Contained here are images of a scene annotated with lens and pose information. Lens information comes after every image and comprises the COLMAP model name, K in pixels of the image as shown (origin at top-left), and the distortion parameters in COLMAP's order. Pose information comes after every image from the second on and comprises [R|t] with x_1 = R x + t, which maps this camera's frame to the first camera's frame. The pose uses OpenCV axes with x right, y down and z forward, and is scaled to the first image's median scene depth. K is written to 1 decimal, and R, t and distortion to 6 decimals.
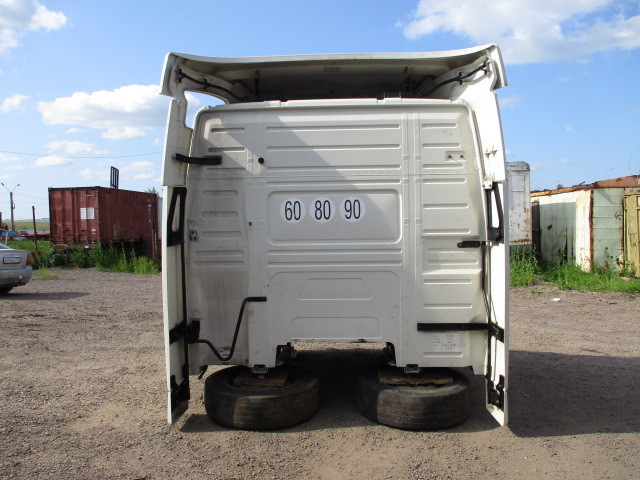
lens RADIAL K [[529.0, 0, 322.4], [0, 529.0, 239.4], [0, 0, 1]] dist [-0.028416, -0.002019]
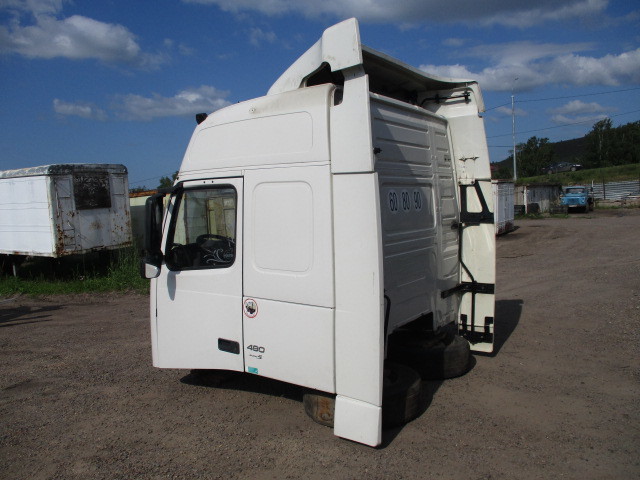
lens RADIAL K [[529.0, 0, 322.4], [0, 529.0, 239.4], [0, 0, 1]] dist [-0.028416, -0.002019]
pose [[0.536490, -0.063662, 0.841502, -1.008547], [0.074739, 0.996817, 0.027763, -0.019997], [-0.840591, 0.047998, 0.539540, 0.561907]]
